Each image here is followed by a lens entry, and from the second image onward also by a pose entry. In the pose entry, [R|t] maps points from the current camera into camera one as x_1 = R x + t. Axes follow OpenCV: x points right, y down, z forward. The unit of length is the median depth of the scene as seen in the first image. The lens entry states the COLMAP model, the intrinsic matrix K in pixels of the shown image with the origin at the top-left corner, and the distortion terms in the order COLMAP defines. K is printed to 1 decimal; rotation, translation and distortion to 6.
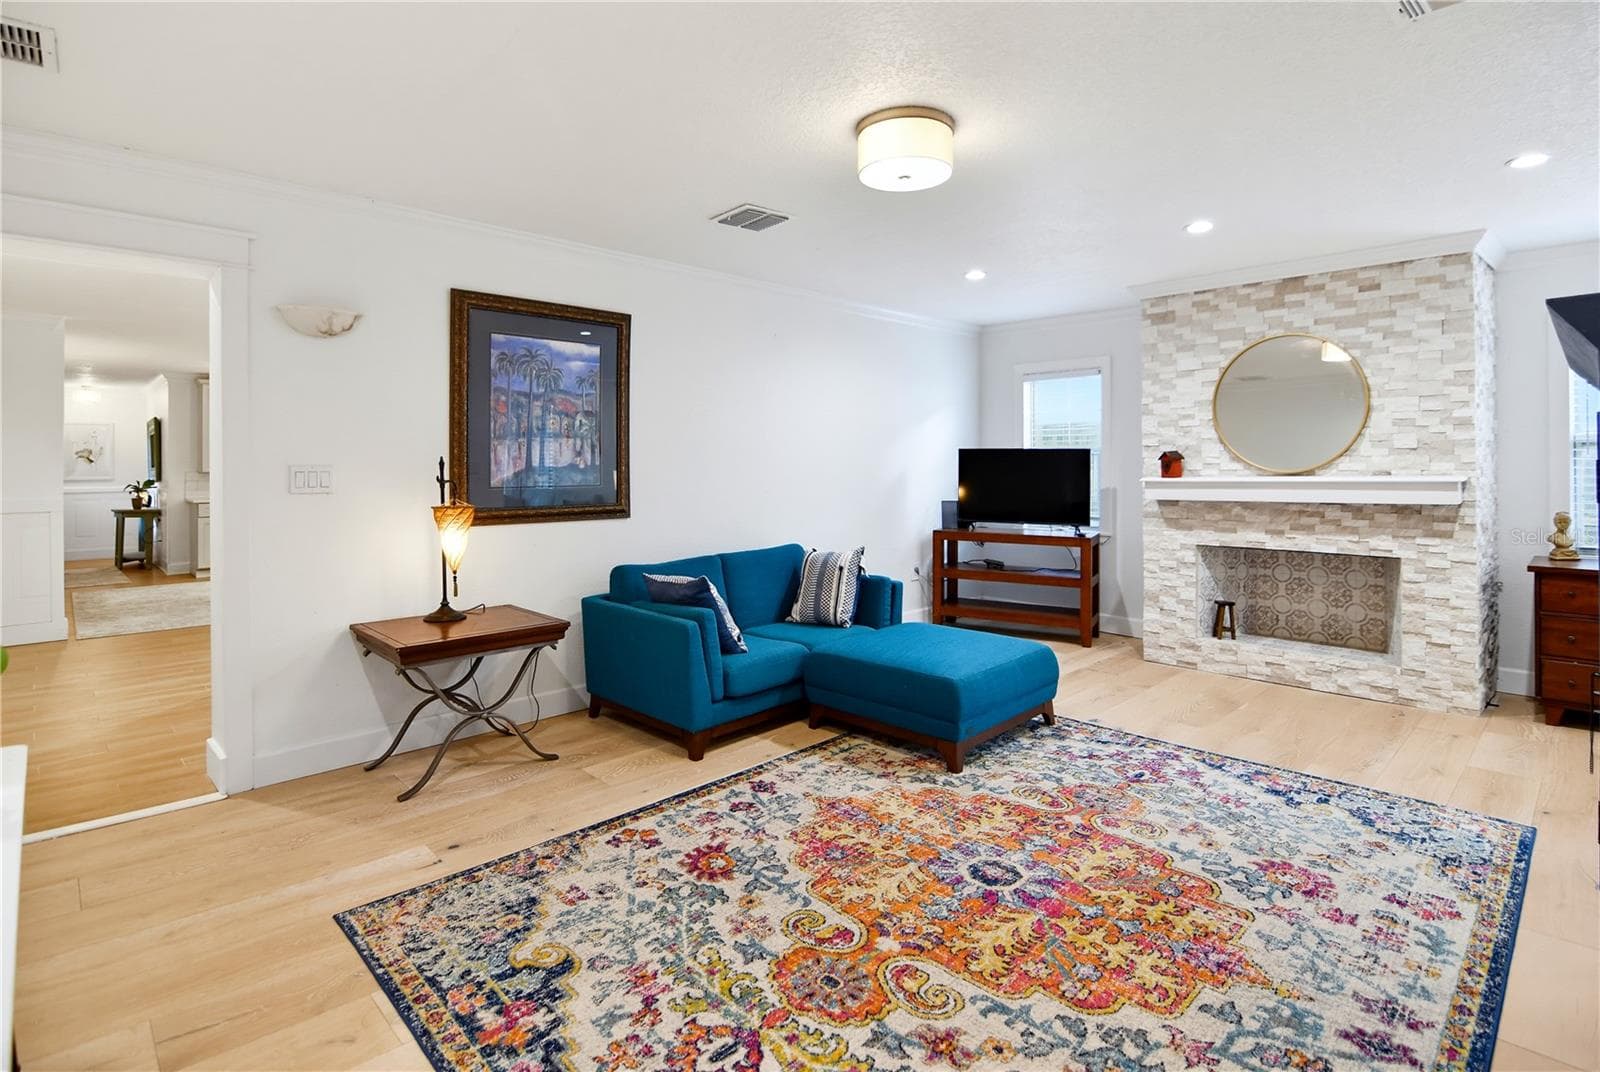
lens RADIAL K [[798.6, 0, 807.3], [0, 798.6, 465.7], [0, 0, 1]] dist [-0.003494, -0.009580]
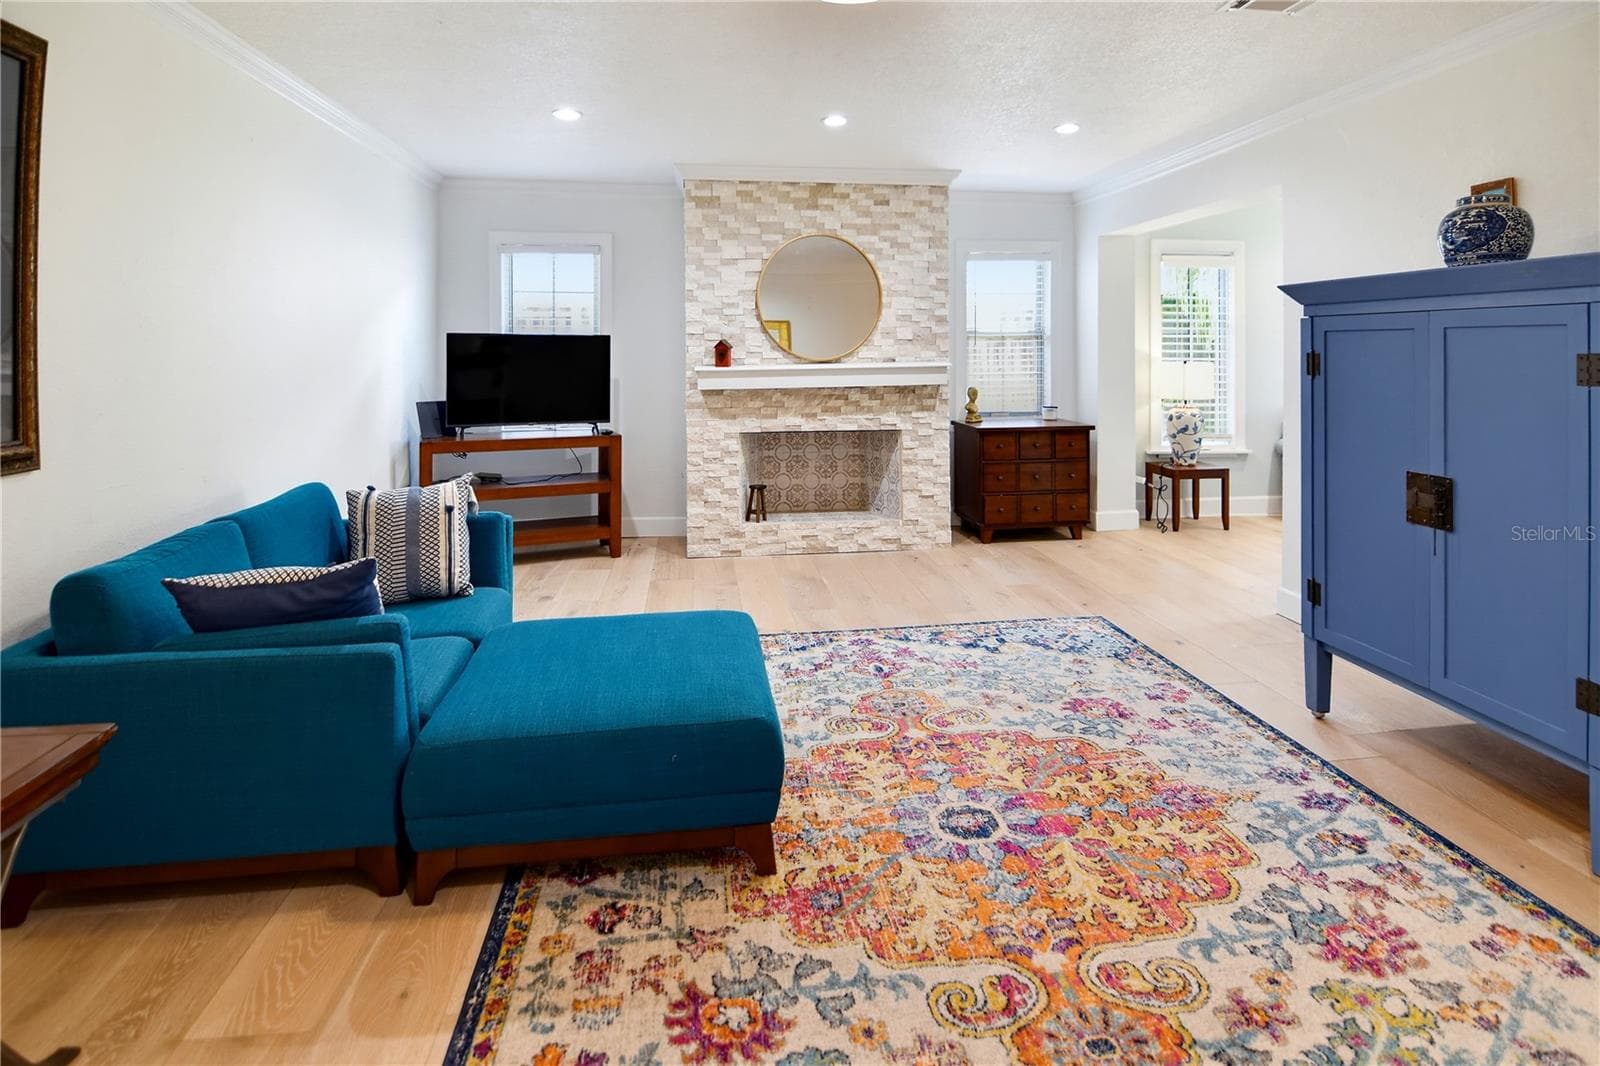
lens RADIAL K [[830.5, 0, 801.0], [0, 830.5, 362.7], [0, 0, 1]] dist [0.001995, -0.011046]
pose [[0.592097, -0.011689, 0.805782, -0.348545], [0.003389, 0.999922, 0.012014, -0.002045], [-0.805859, -0.004383, 0.592091, 0.355433]]
